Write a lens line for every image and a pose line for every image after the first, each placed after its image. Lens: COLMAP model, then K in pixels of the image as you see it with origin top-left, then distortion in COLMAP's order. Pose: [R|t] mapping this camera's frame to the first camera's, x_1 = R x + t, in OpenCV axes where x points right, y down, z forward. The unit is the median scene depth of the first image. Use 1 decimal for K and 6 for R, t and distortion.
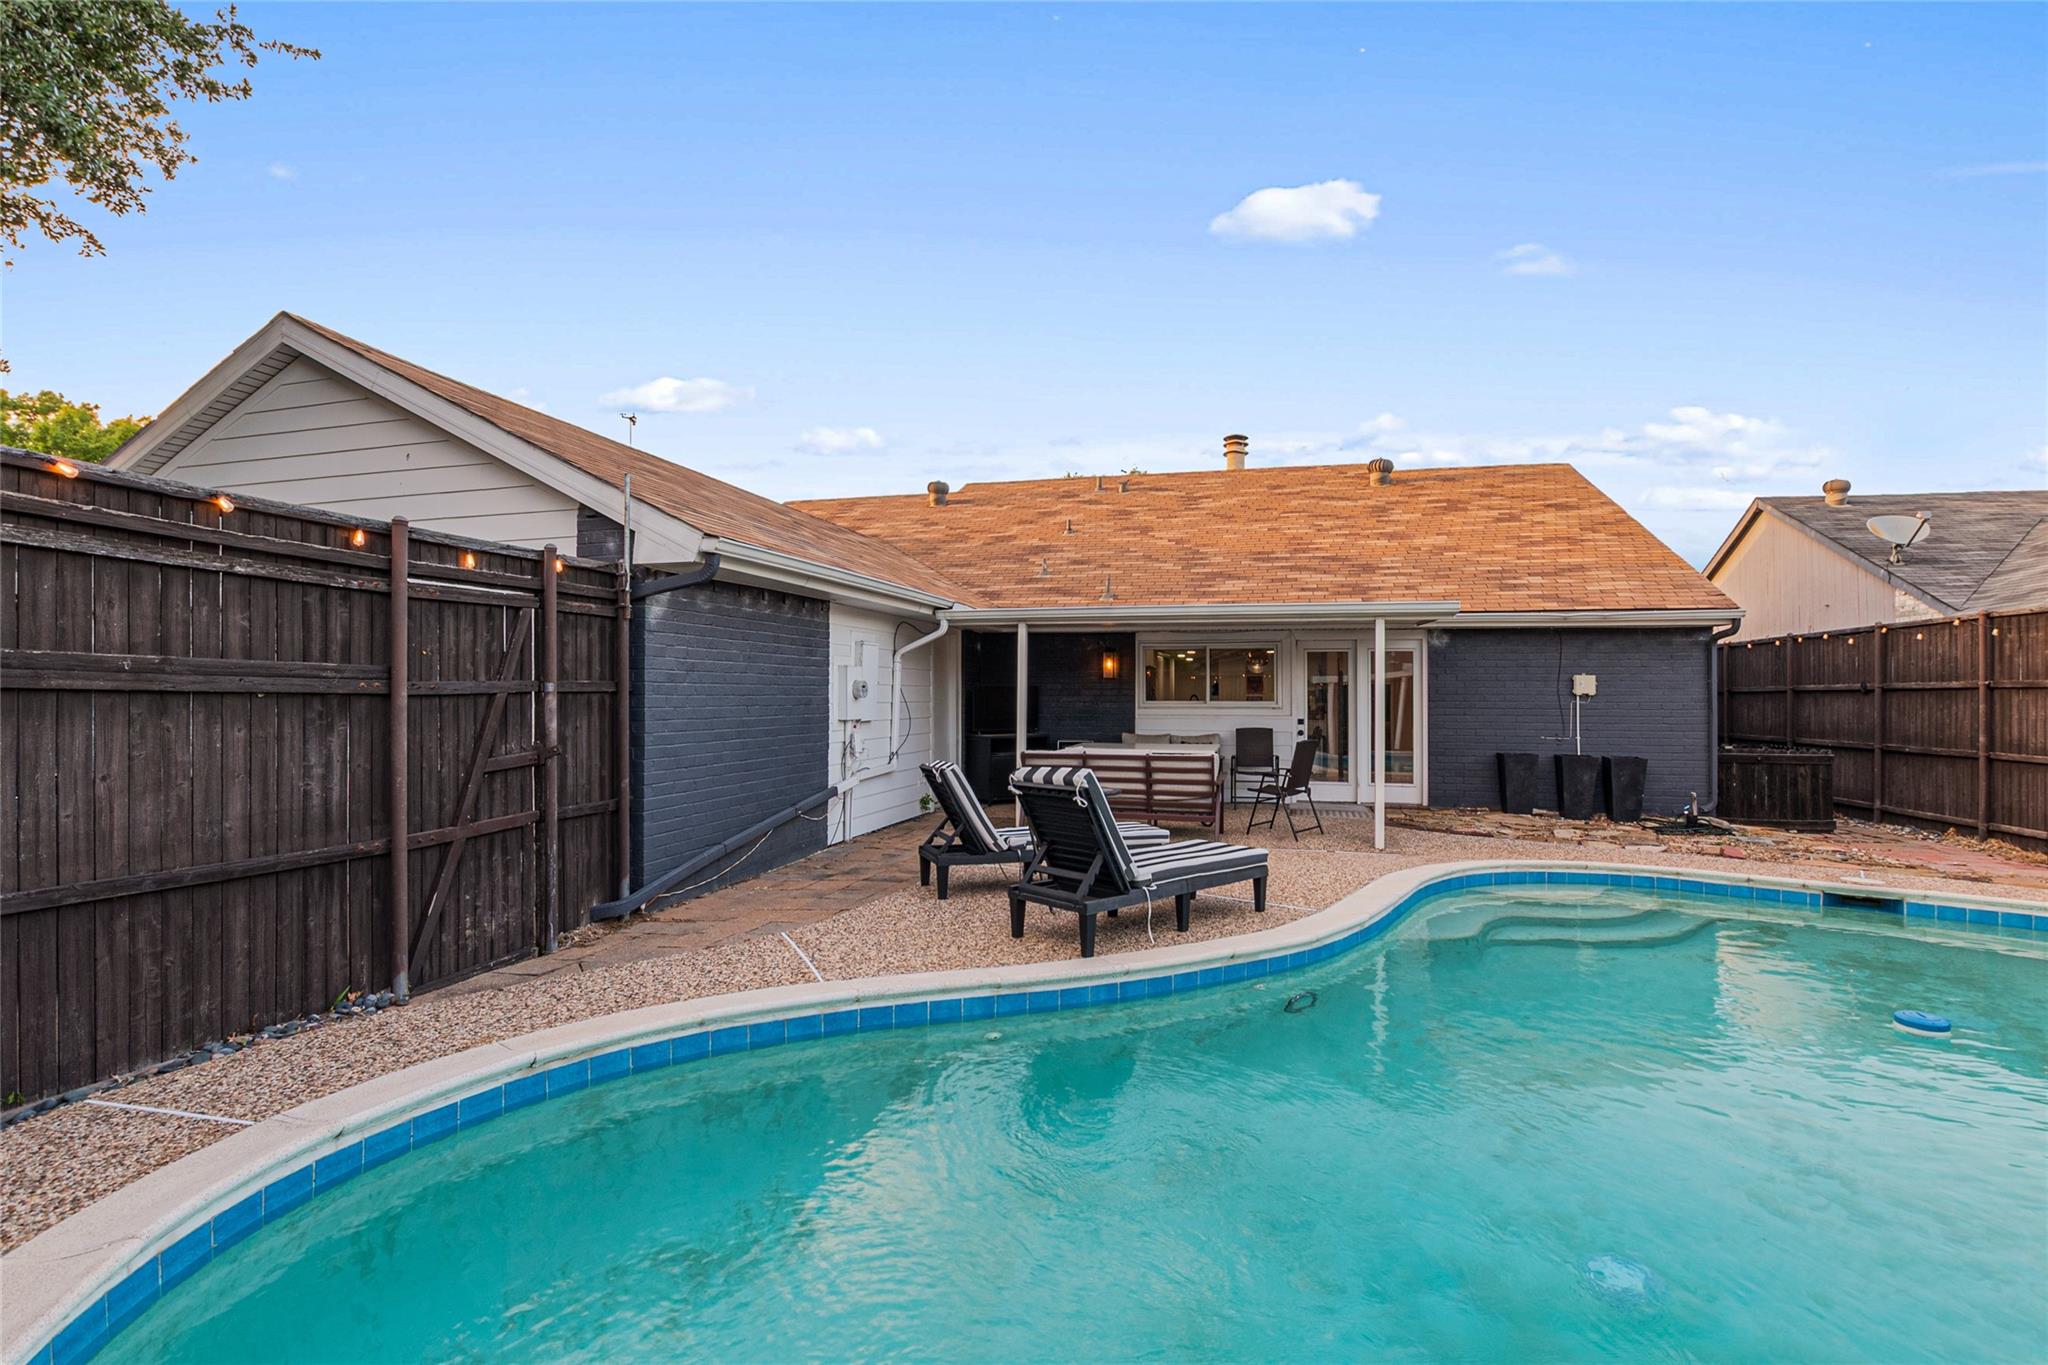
lens RADIAL K [[938.6, 0, 1016.0], [0, 938.6, 698.5], [0, 0, 1]] dist [0.000667, 0.000080]
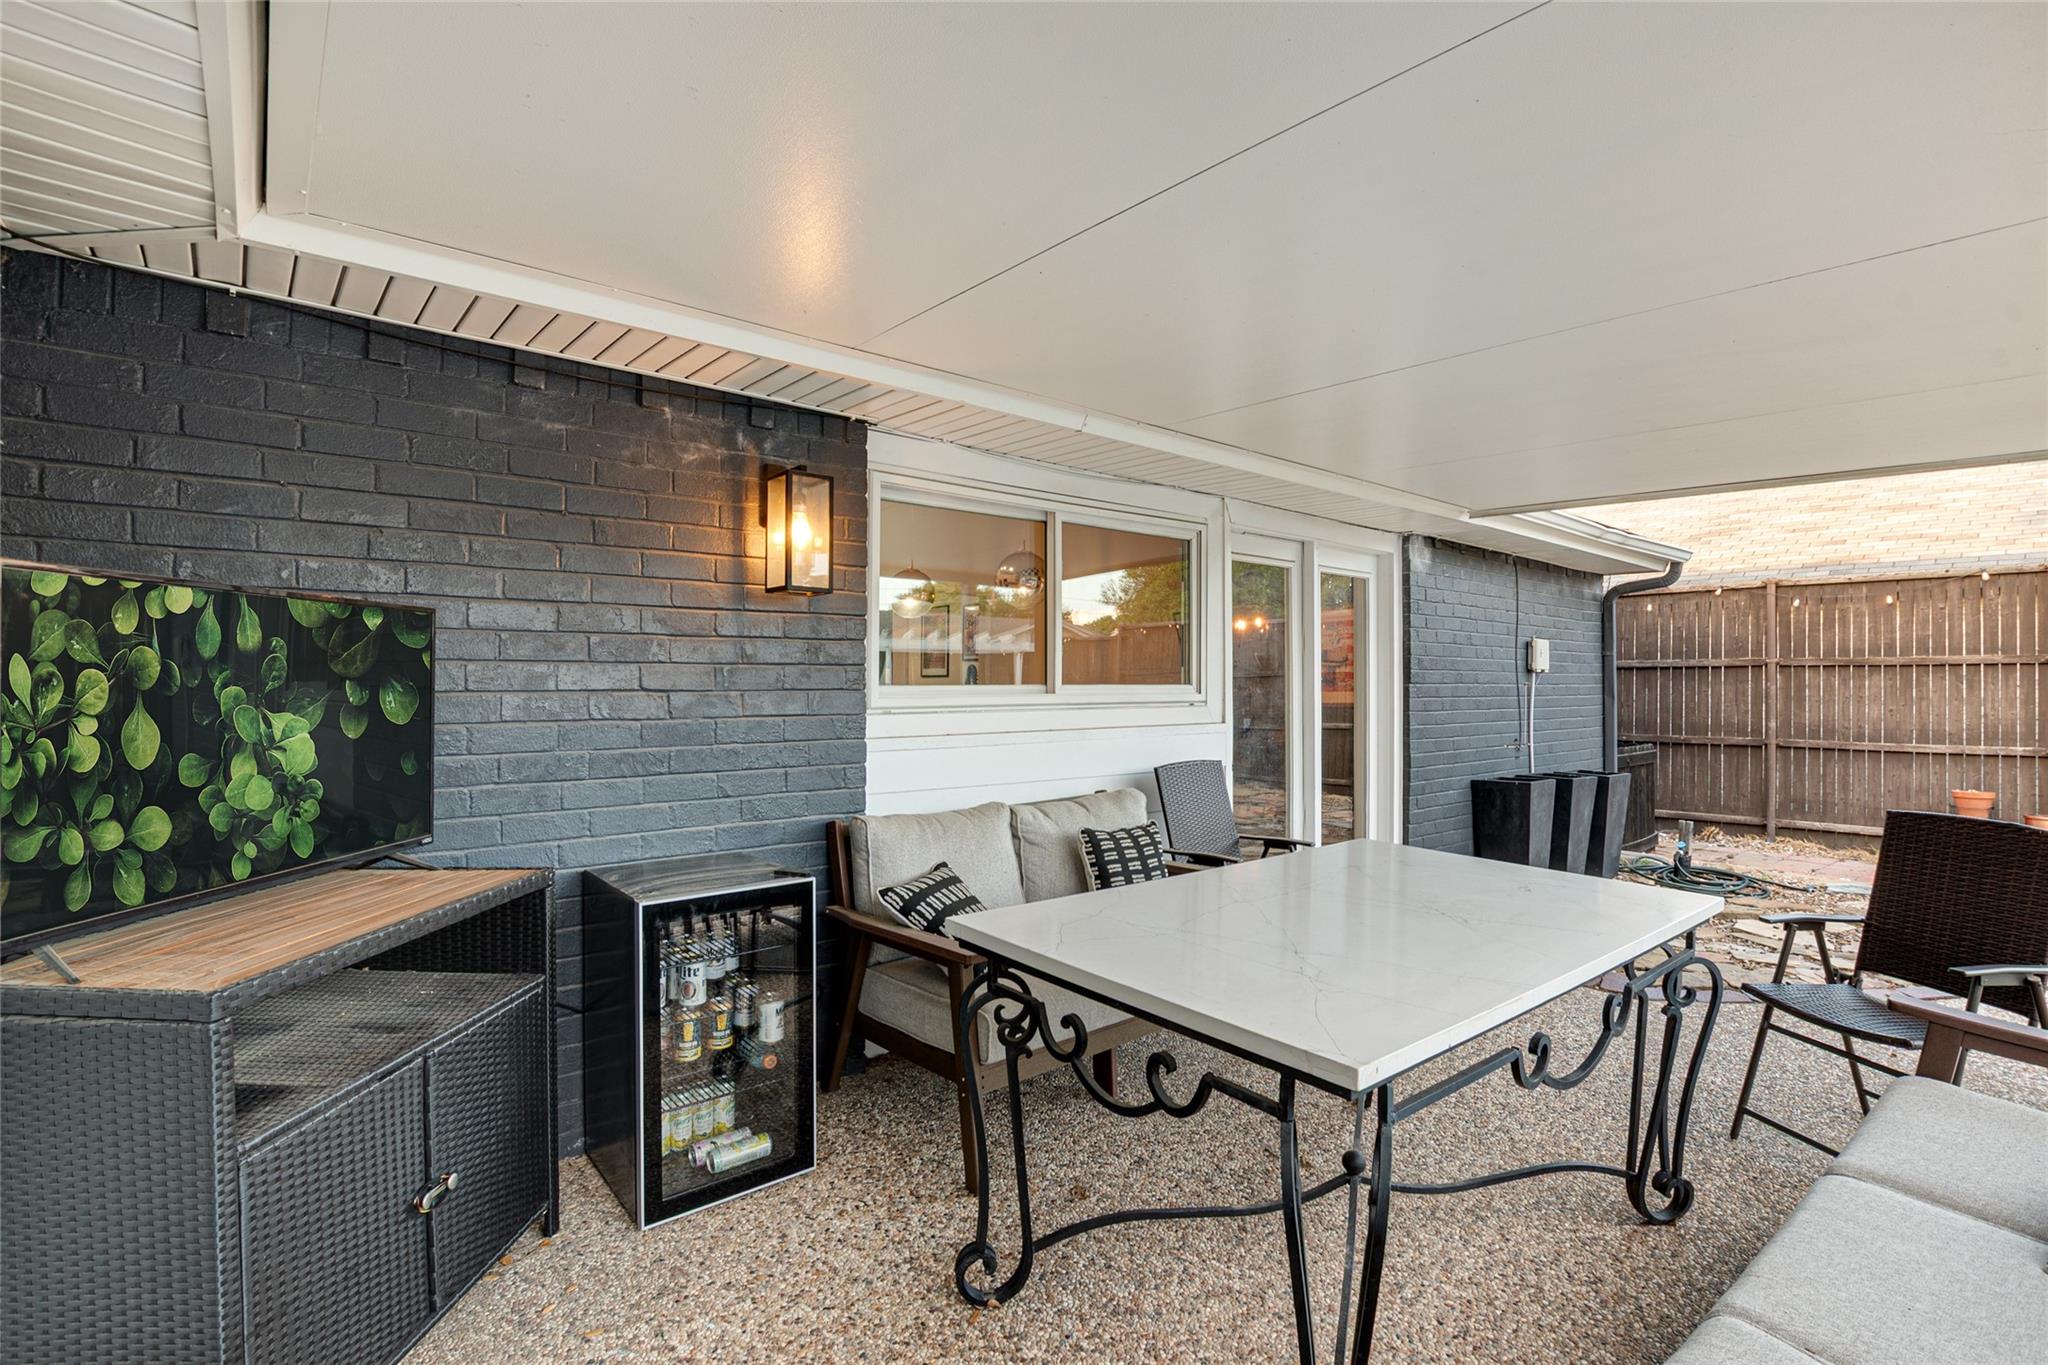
lens RADIAL K [[938.6, 0, 1016.0], [0, 938.6, 698.5], [0, 0, 1]] dist [0.000667, 0.000080]
pose [[0.587221, -0.020271, 0.809173, -0.076924], [0.000755, 0.999700, 0.024497, -0.000308], [-0.809426, -0.013774, 0.587060, 1.024038]]
